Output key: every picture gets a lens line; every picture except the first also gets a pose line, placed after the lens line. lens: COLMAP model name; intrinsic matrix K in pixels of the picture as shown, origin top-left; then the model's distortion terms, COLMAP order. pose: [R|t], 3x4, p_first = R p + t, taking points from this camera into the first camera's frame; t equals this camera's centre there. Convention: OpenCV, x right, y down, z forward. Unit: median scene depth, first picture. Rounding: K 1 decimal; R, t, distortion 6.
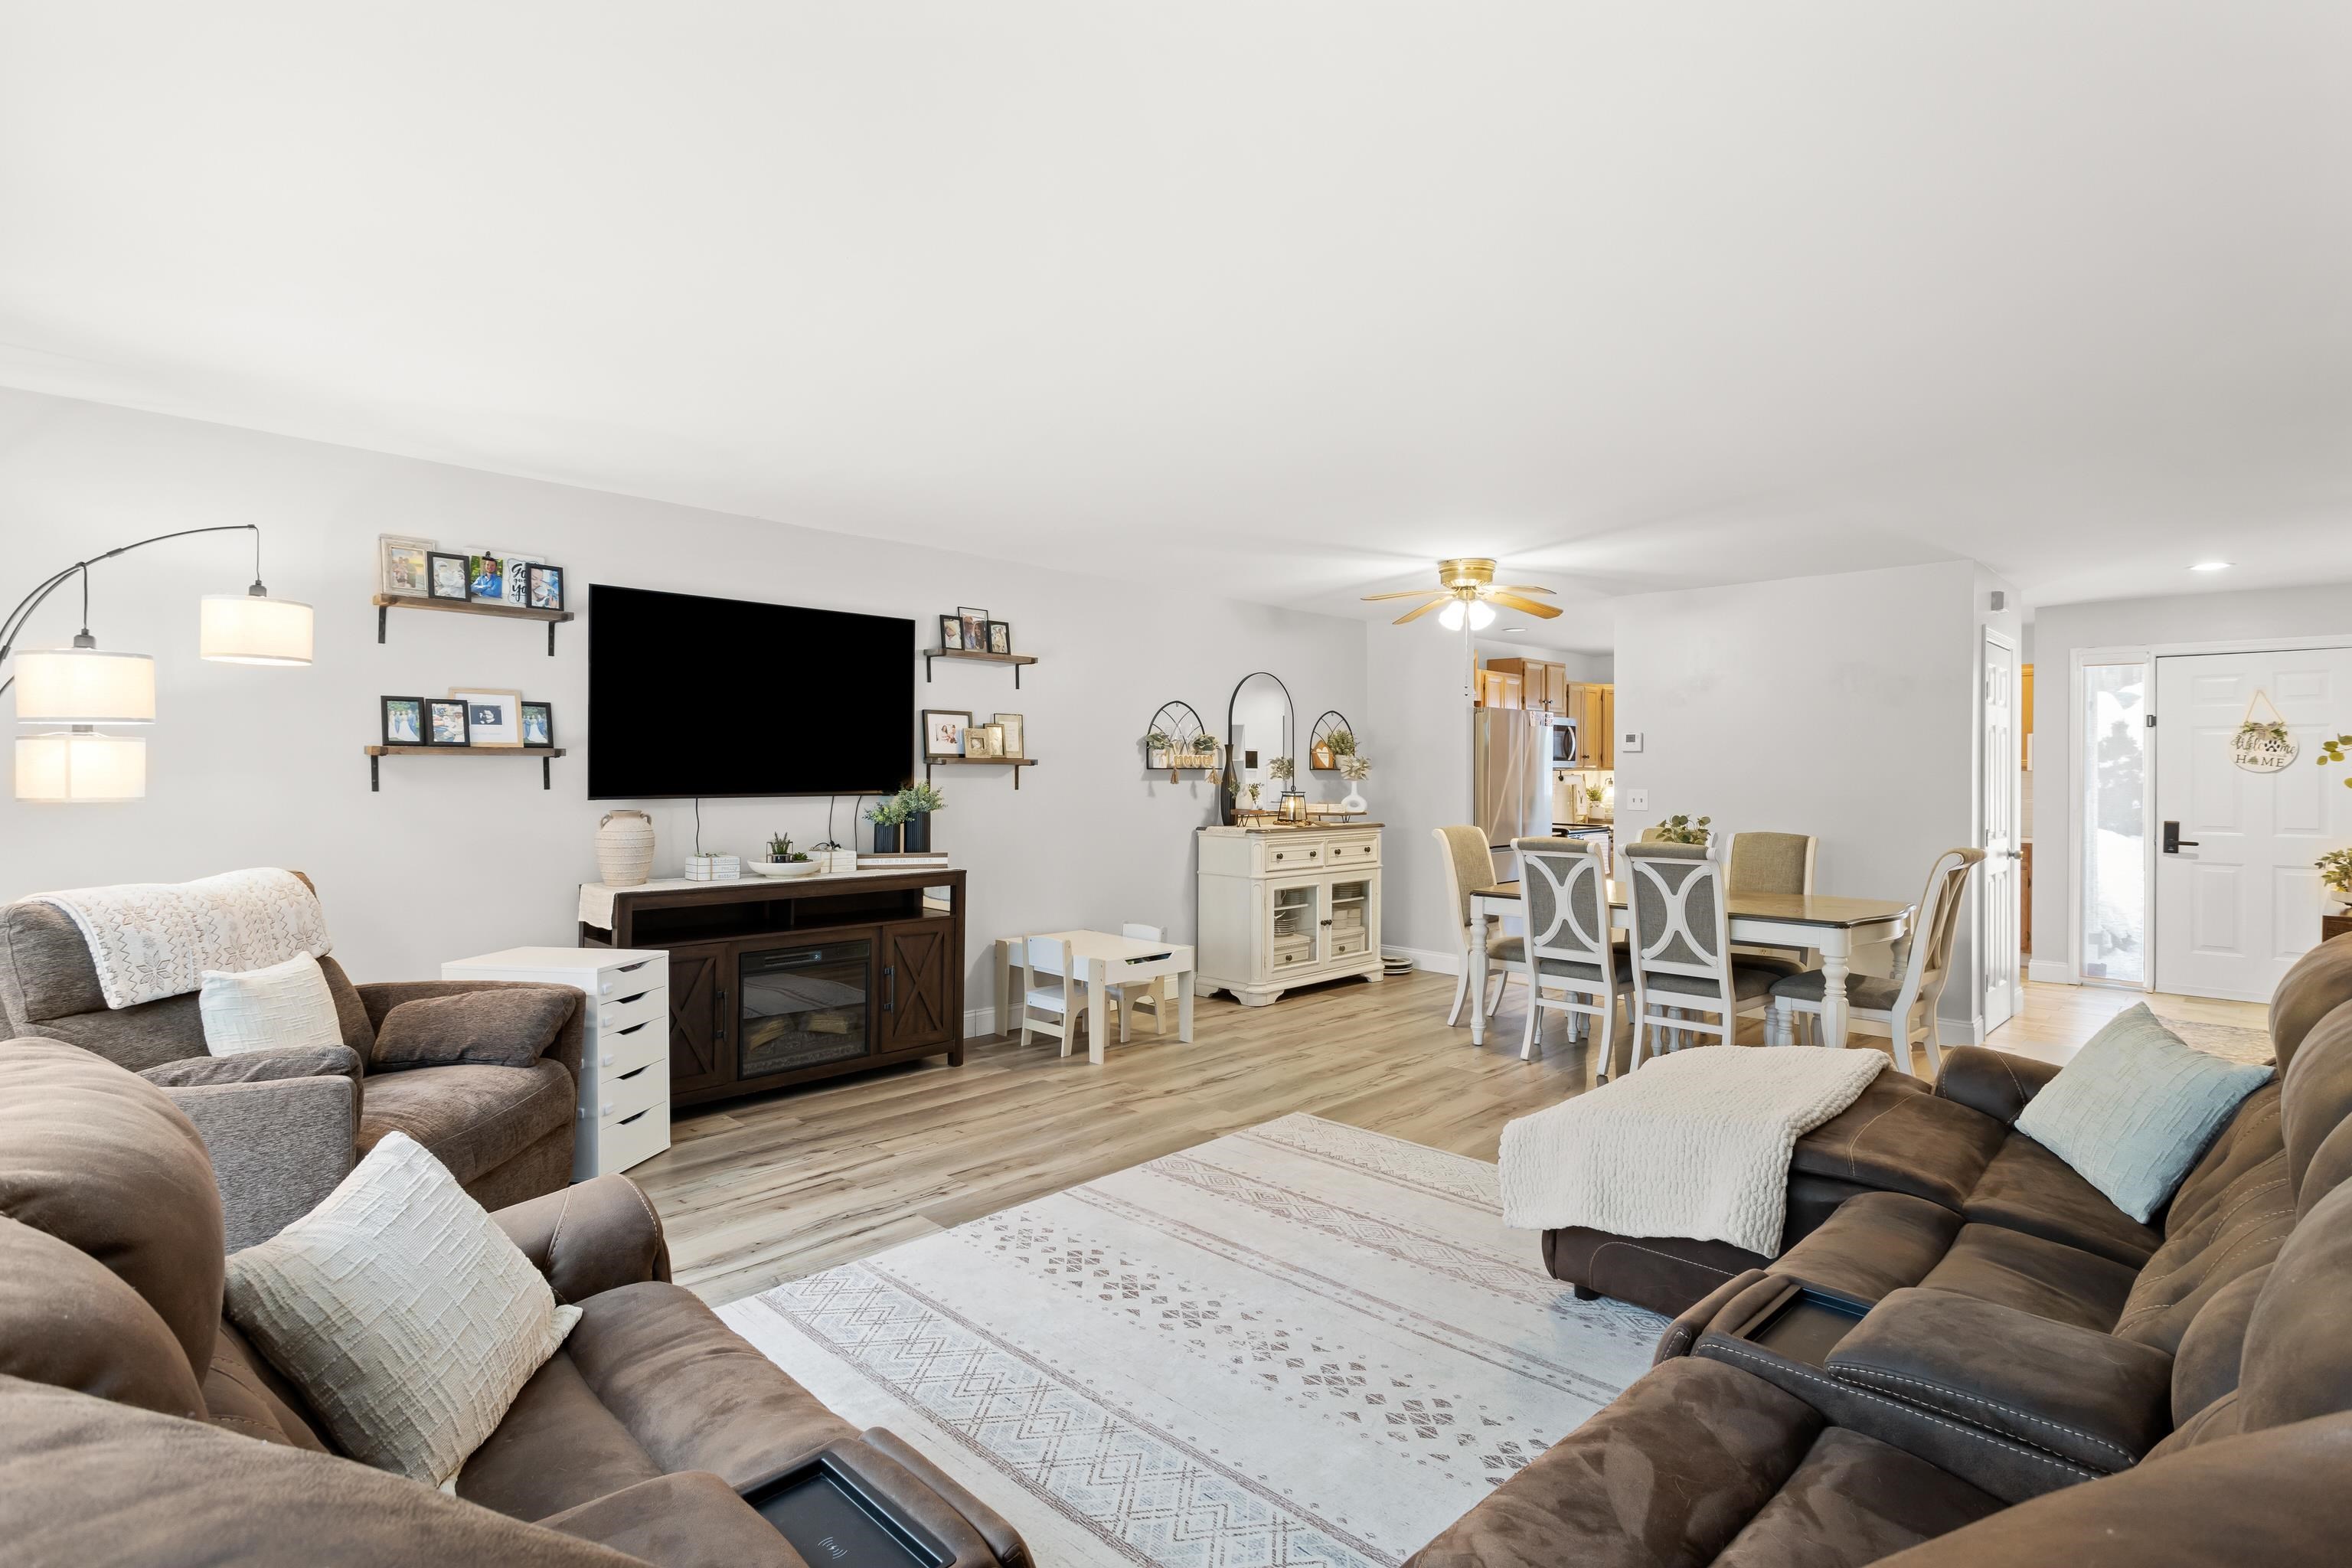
lens RADIAL K [[1157.1, 0, 1176.0], [0, 1157.1, 784.0], [0, 0, 1]] dist [0.000524, 0.000133]
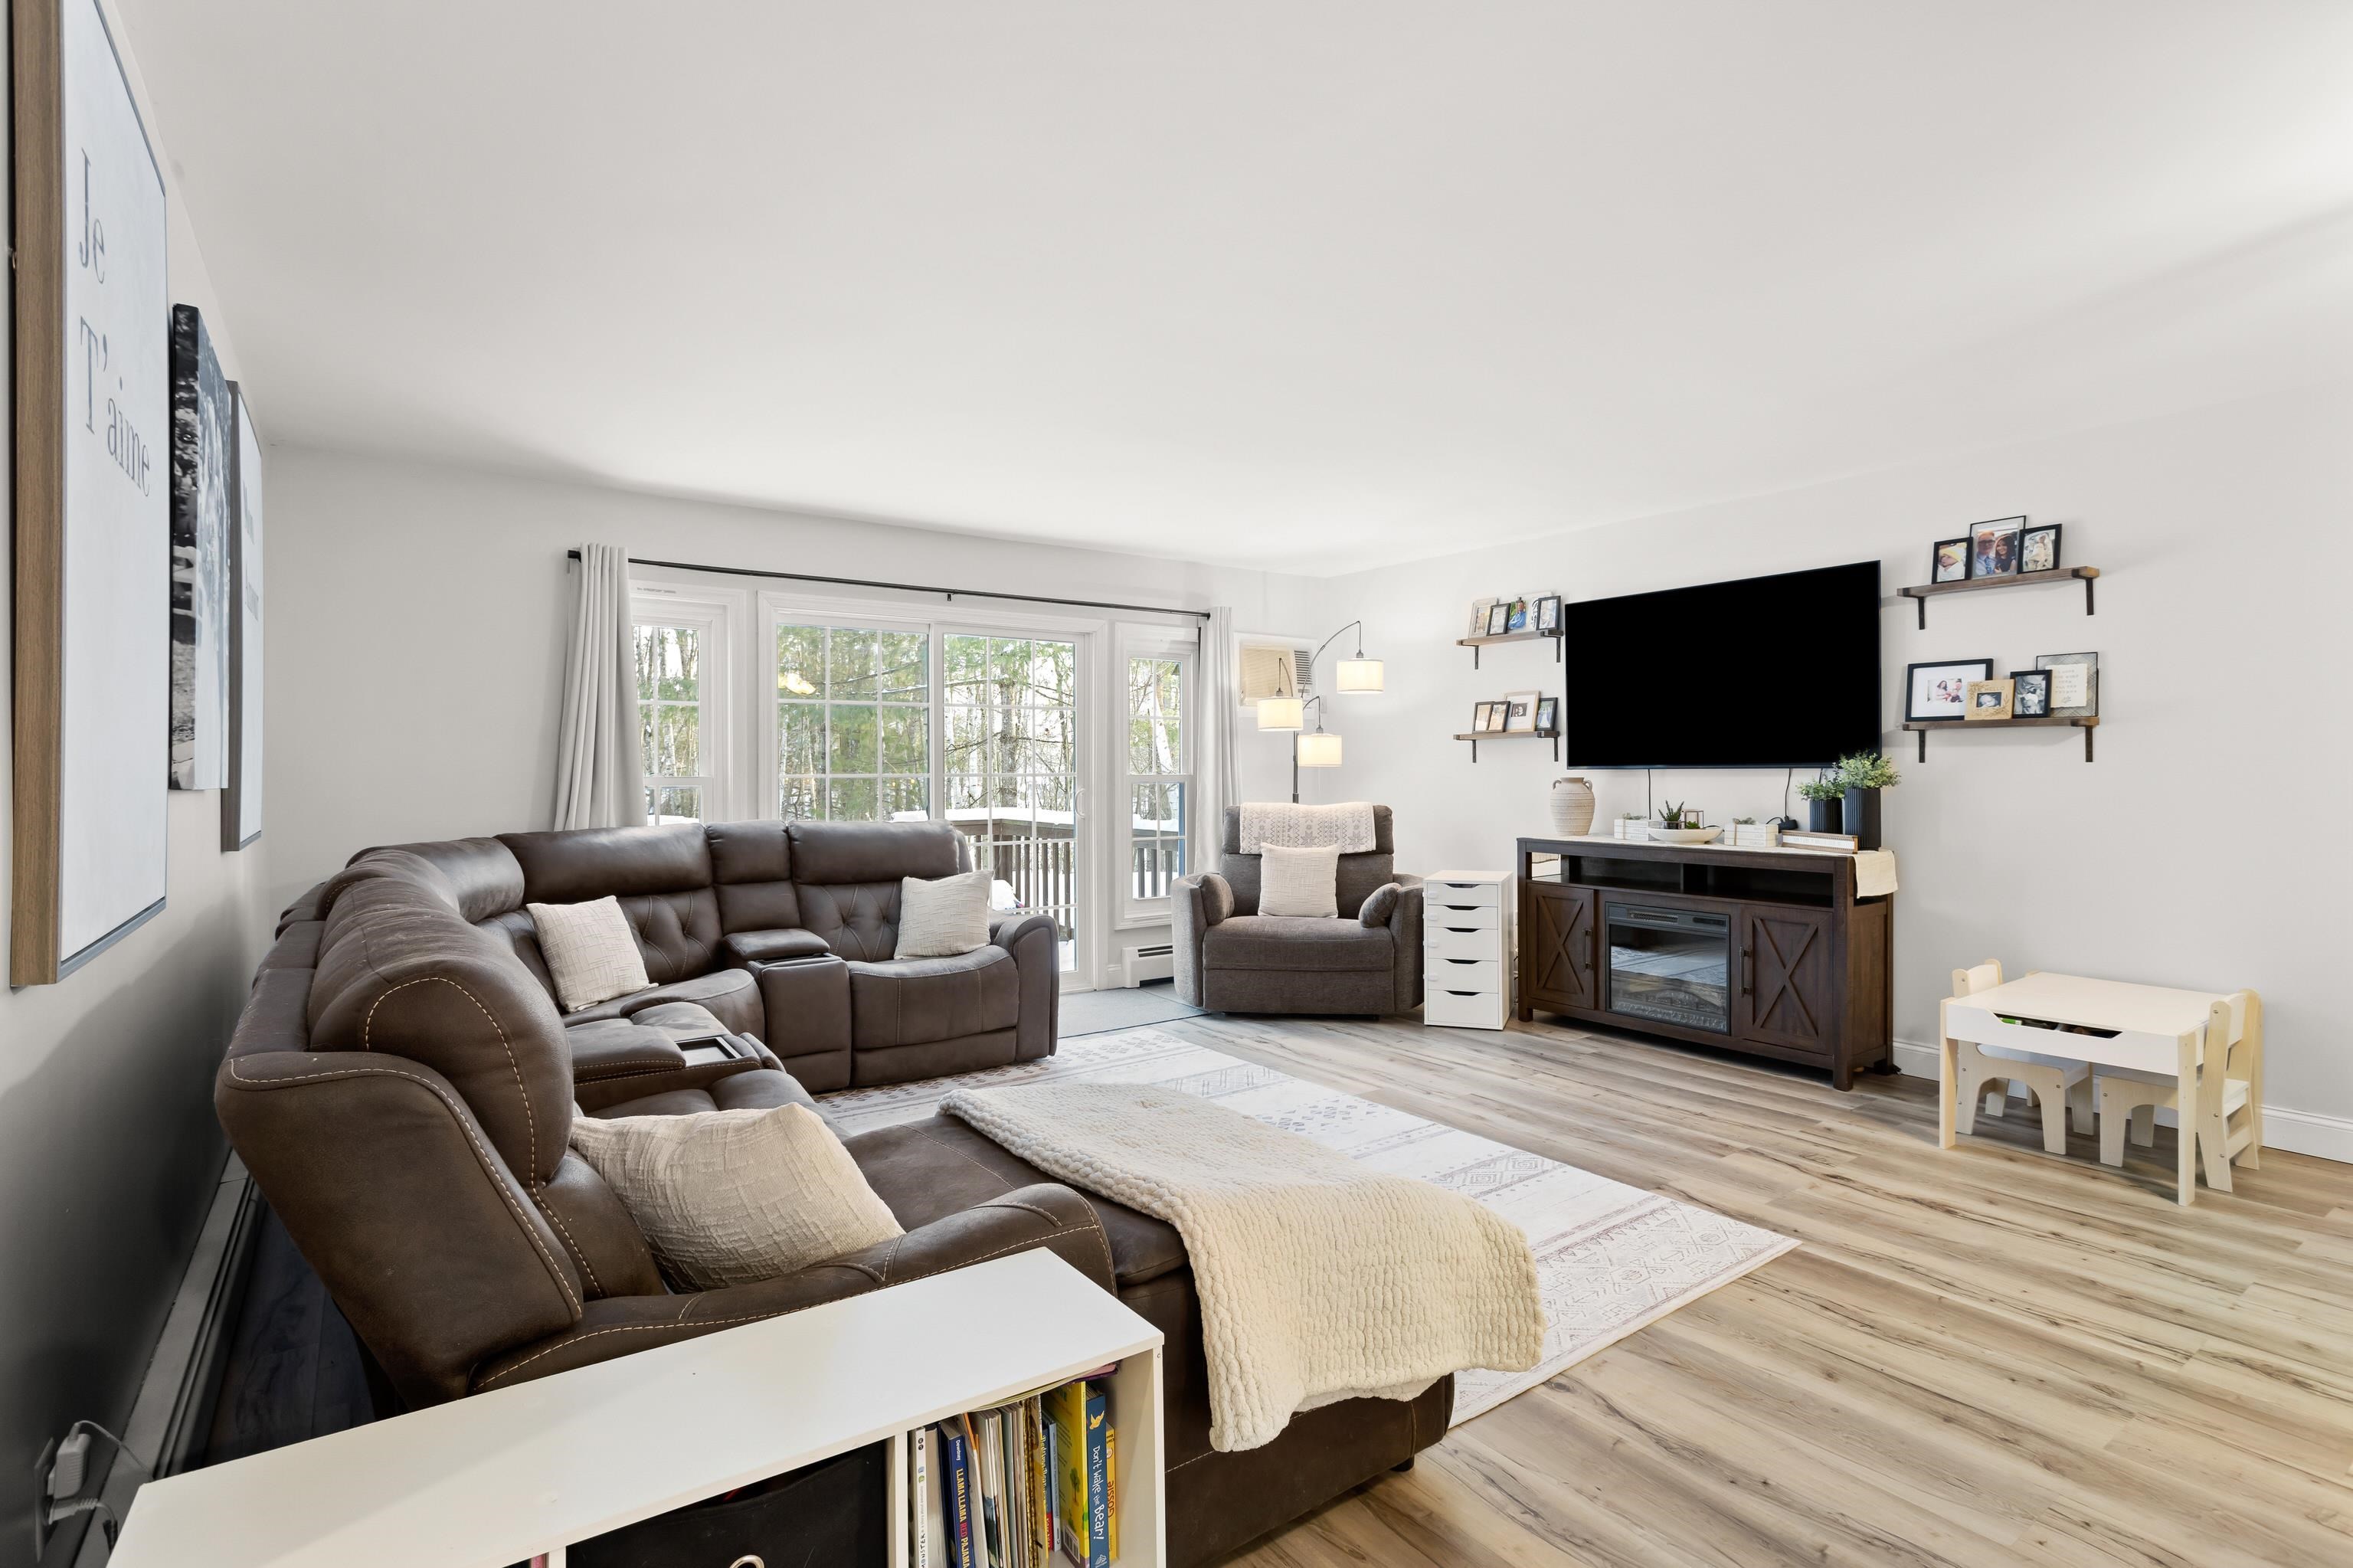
lens RADIAL K [[1127.9, 0, 1176.5], [0, 1127.9, 784.0], [0, 0, 1]] dist [-0.000725, 0.000207]
pose [[-0.174754, 0.012354, -0.984535, 0.794268], [-0.004271, 0.999902, 0.013305, 0.014660], [0.984603, 0.006530, -0.174684, 0.755733]]
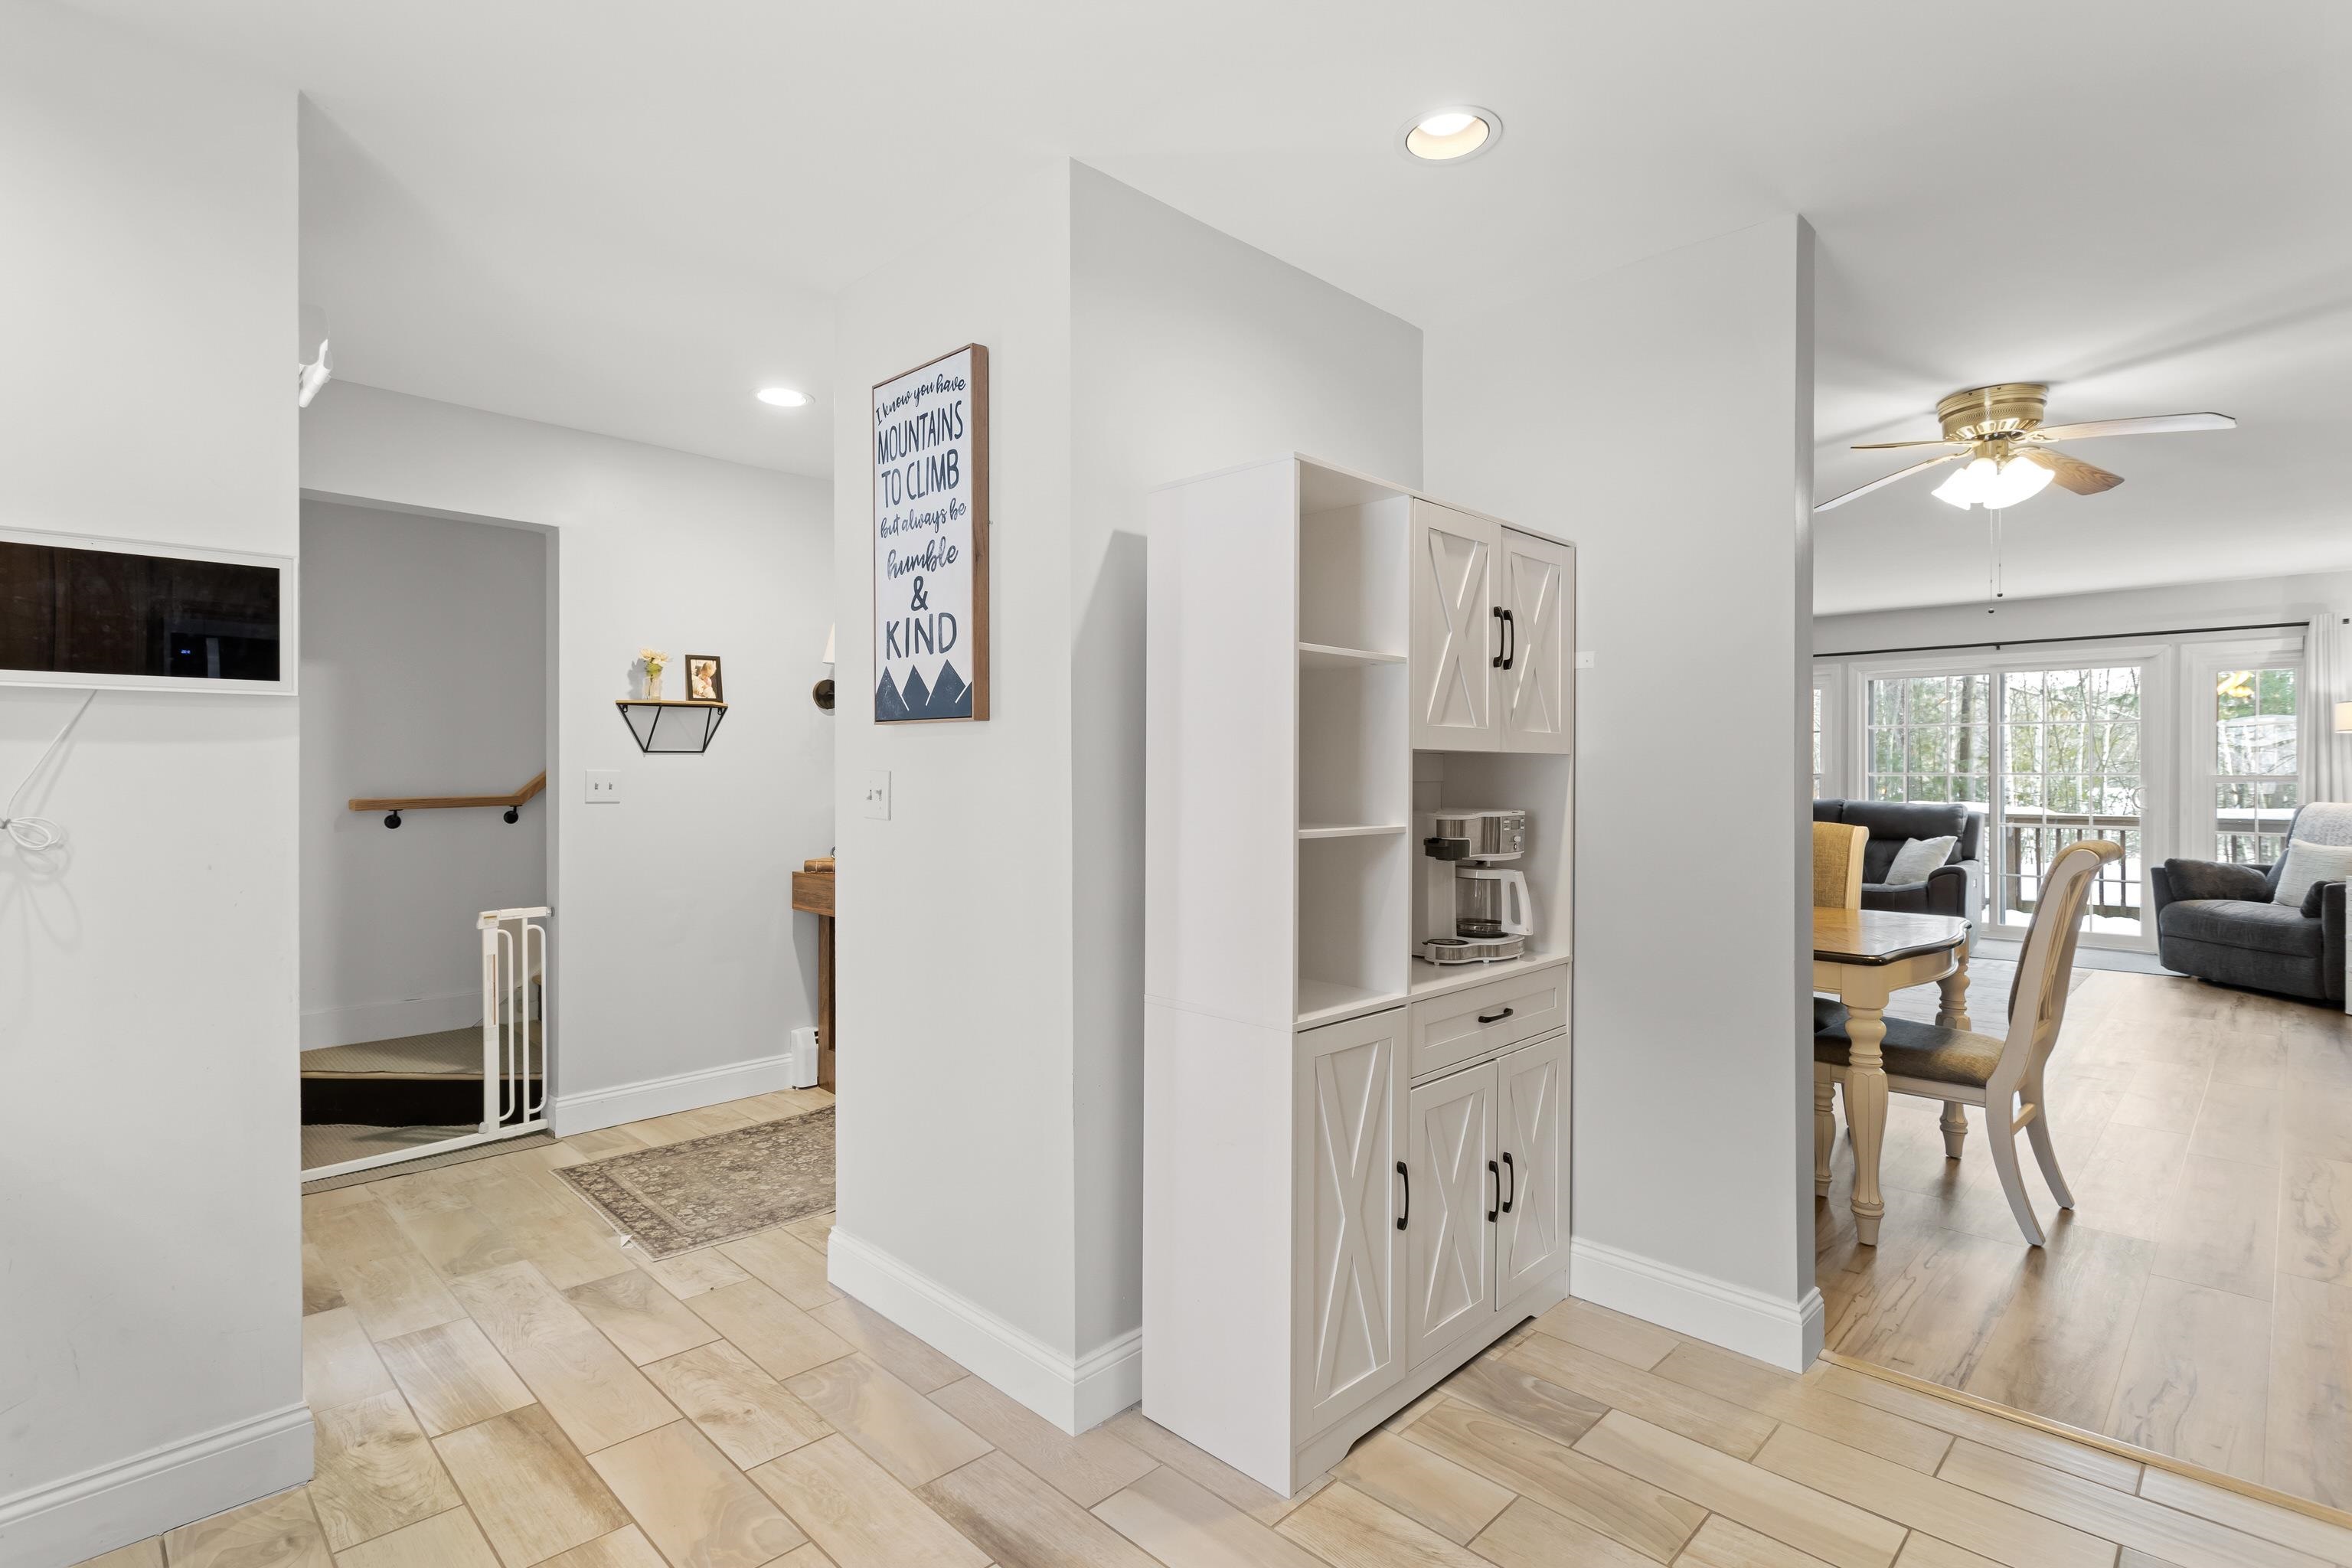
lens RADIAL K [[1127.4, 0, 1176.0], [0, 1127.4, 784.0], [0, 0, 1]] dist [-0.000725, 0.000207]
pose [[-0.999968, 0.001151, 0.007878, 0.873709], [0.001292, 0.999839, 0.017902, 0.004441], [-0.007856, 0.017911, -0.999809, 2.040546]]
